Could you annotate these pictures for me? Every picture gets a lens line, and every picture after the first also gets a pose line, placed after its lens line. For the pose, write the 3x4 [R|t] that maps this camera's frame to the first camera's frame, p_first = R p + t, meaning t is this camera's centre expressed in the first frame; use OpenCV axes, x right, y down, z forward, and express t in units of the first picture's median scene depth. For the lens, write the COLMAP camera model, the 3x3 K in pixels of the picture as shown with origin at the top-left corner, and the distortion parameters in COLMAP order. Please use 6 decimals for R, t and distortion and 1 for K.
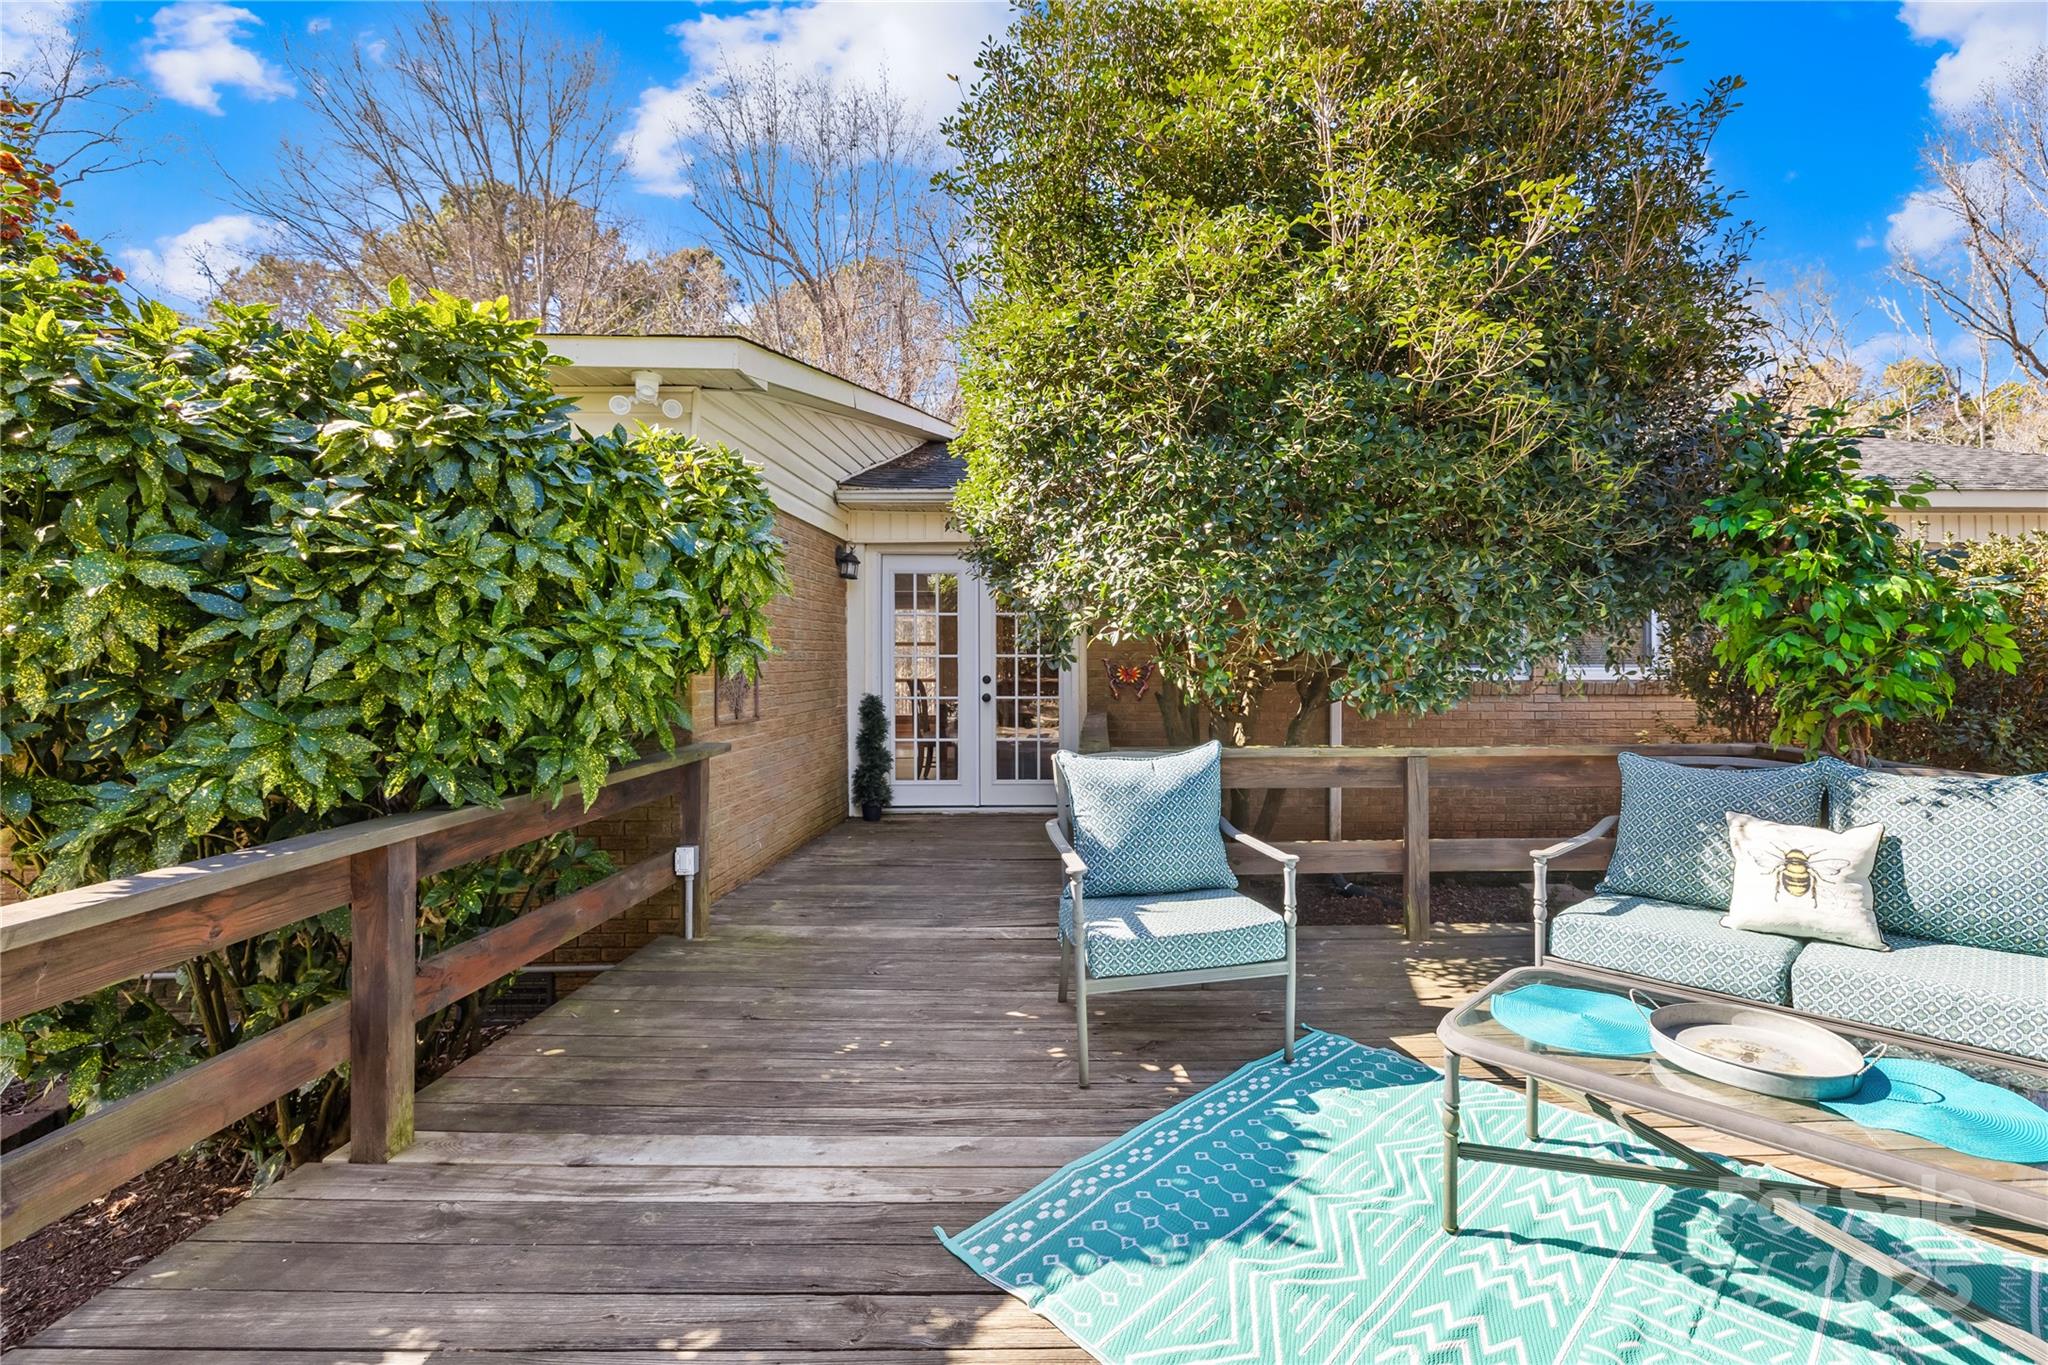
lens RADIAL K [[918.9, 0, 1024.4], [0, 918.9, 668.2], [0, 0, 1]] dist [-0.003742, -0.000043]
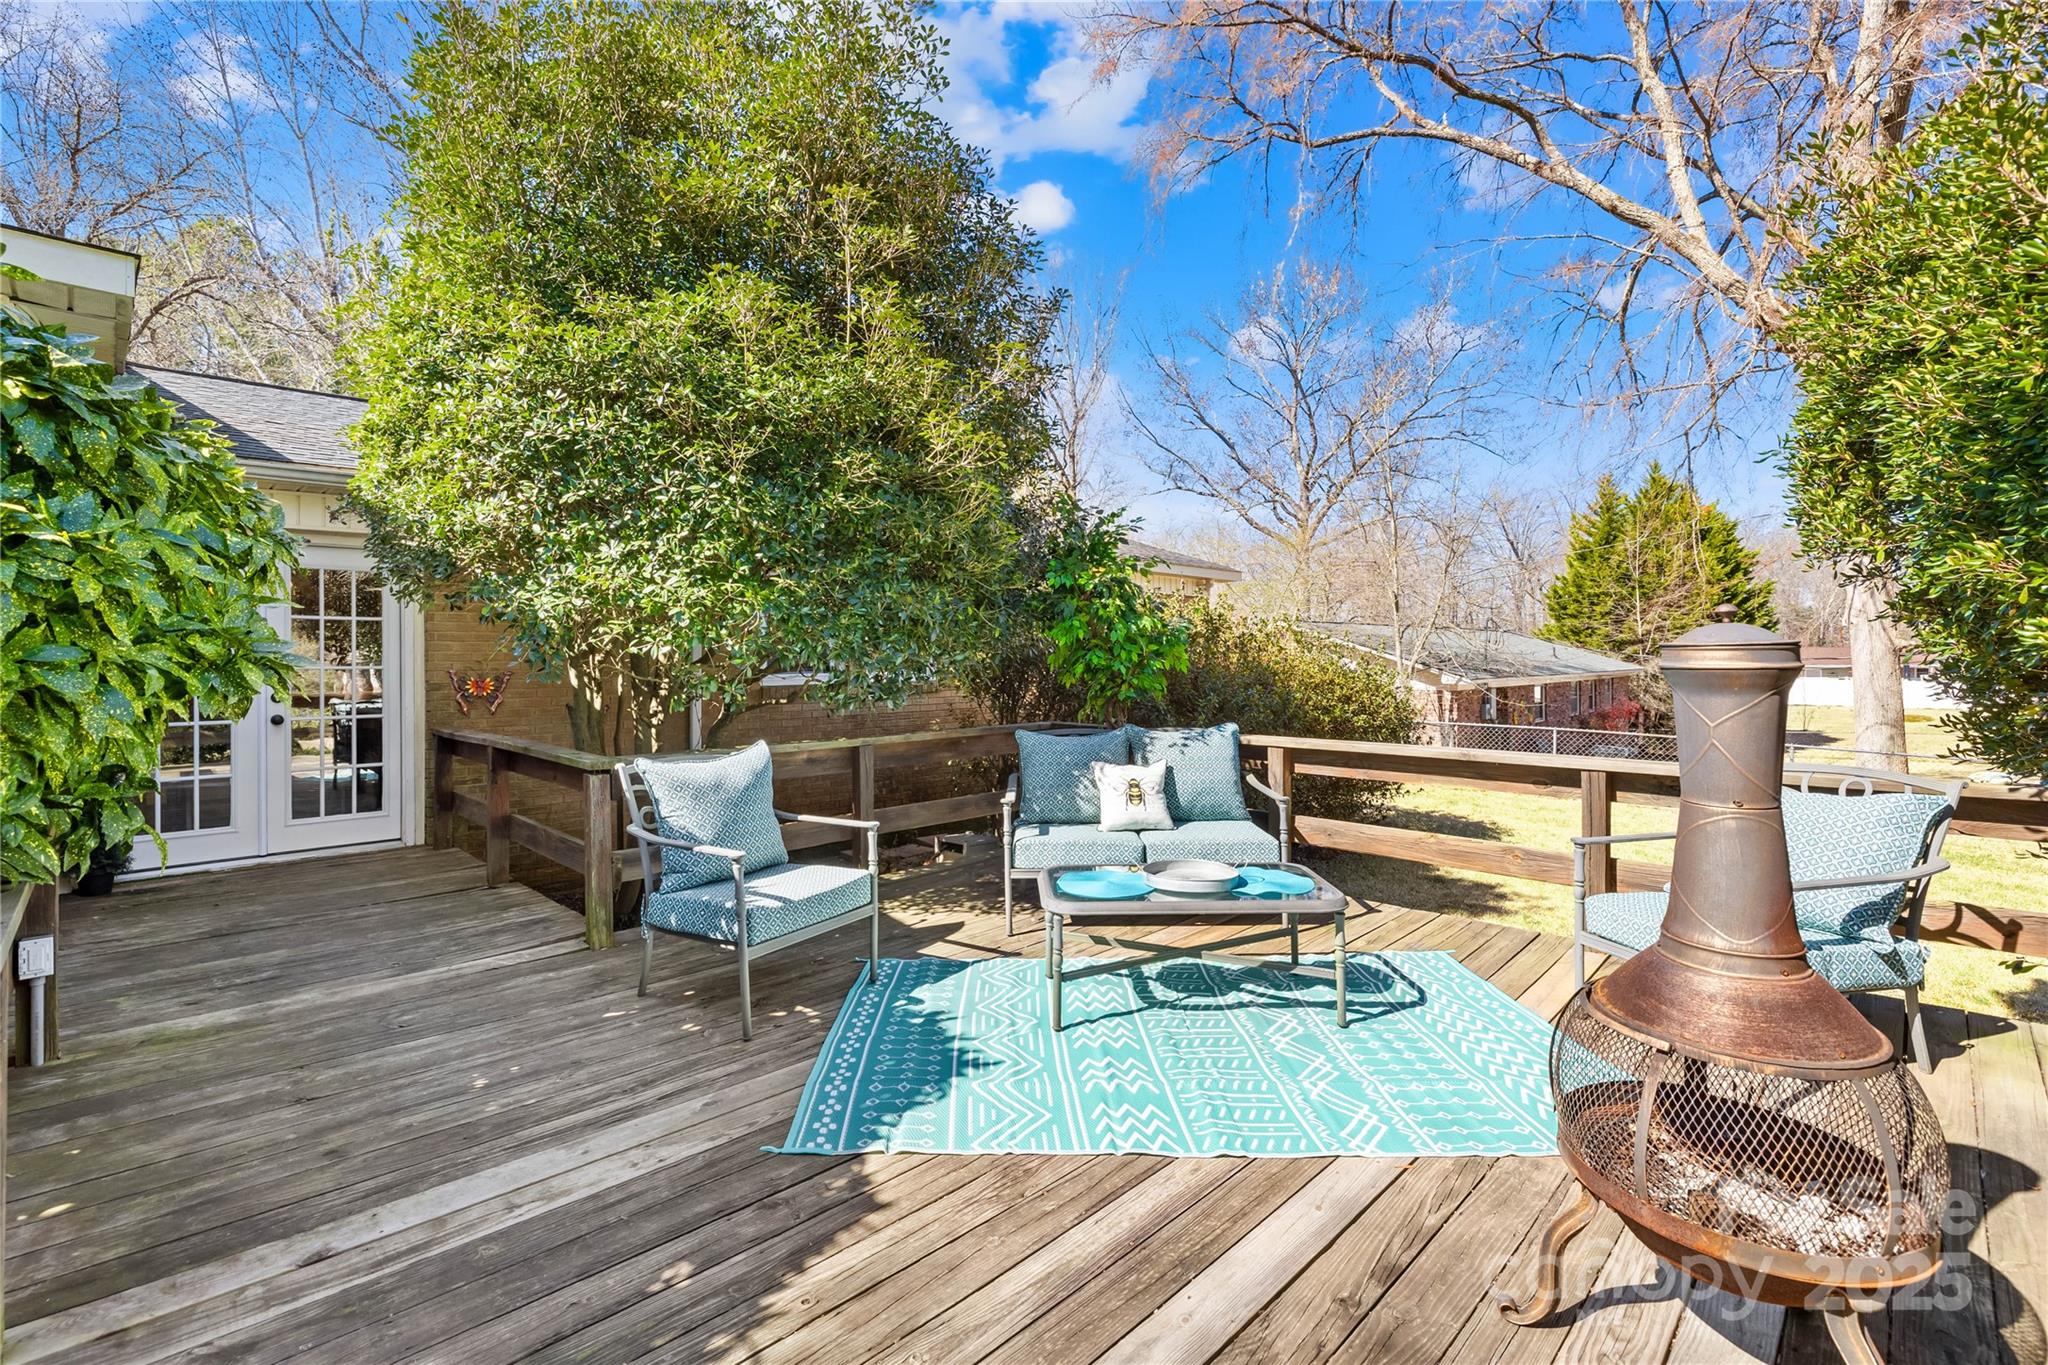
lens RADIAL K [[870.0, 0, 1024.0], [0, 870.0, 682.5], [0, 0, 1]] dist [0.000813, 0.000020]
pose [[0.736754, -0.022411, 0.675789, -0.396280], [0.016512, 0.999749, 0.015153, -0.007397], [-0.675959, -0.000006, 0.736939, -0.048147]]
